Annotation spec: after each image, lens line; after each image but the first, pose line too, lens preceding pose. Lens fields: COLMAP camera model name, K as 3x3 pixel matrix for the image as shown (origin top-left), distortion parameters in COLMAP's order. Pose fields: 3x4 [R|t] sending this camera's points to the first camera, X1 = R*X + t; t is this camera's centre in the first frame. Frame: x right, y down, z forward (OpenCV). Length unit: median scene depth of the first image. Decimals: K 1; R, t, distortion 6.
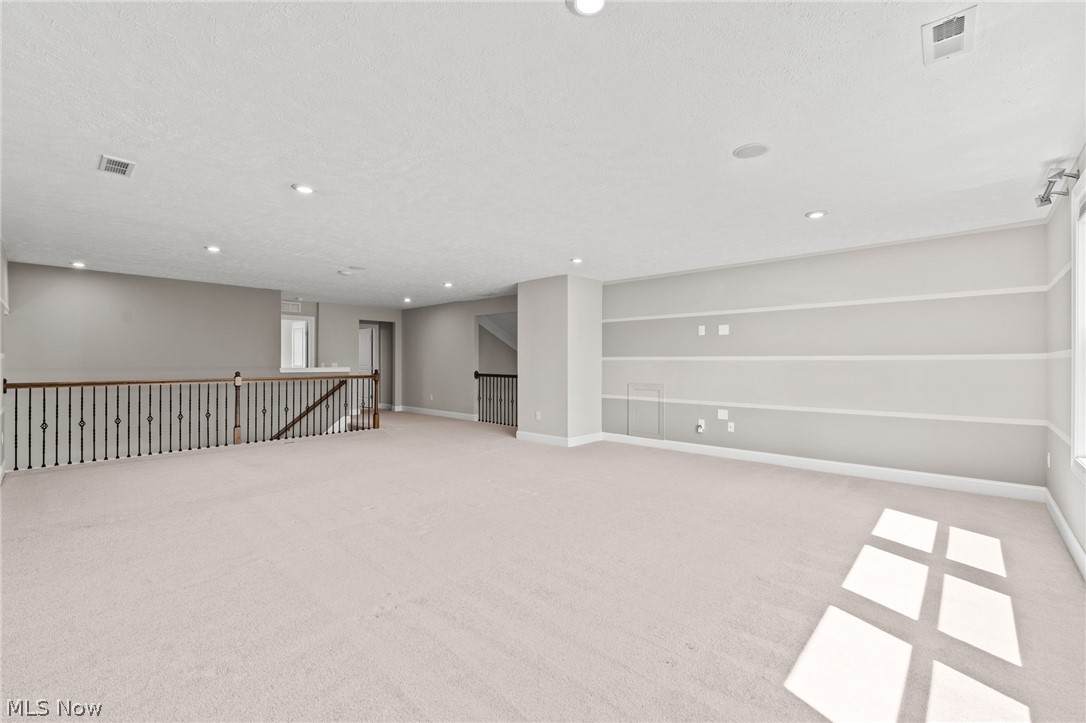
lens RADIAL K [[455.0, 0, 546.2], [0, 455.0, 362.8], [0, 0, 1]] dist [0.000678, -0.000145]
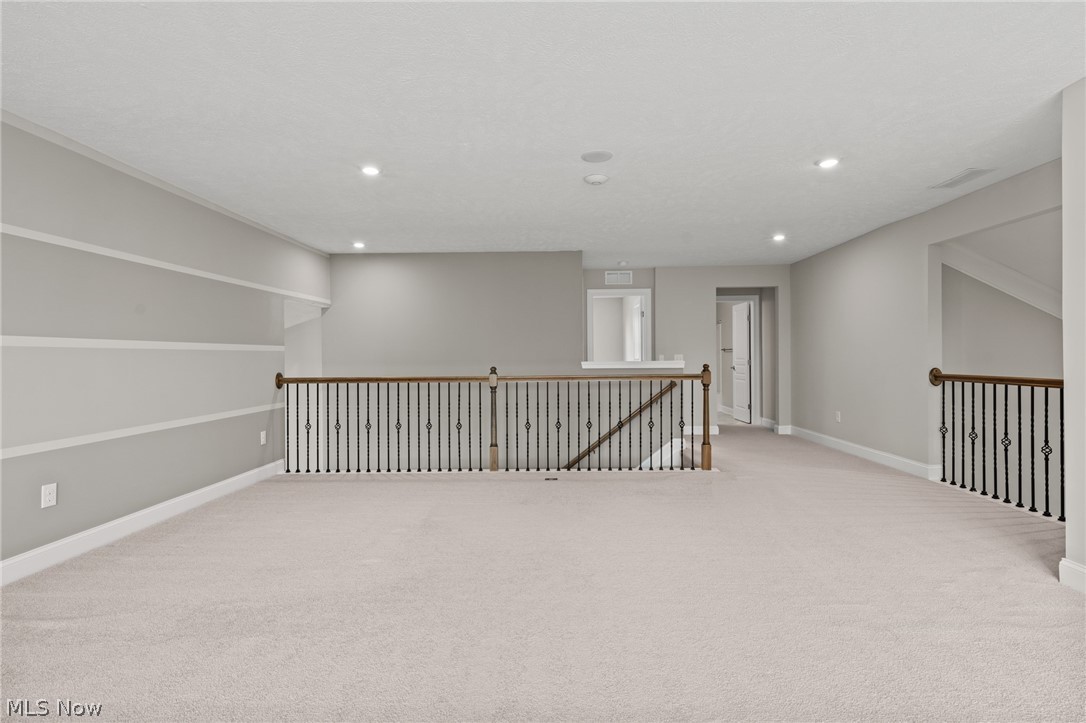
lens RADIAL K [[510.9, 0, 544.1], [0, 510.9, 358.9], [0, 0, 1]] dist [0.000599, -0.000335]
pose [[0.651457, -0.006421, -0.758658, -0.023524], [0.008334, 0.999964, -0.001307, 0.006628], [0.758640, -0.005471, 0.651487, 0.404781]]
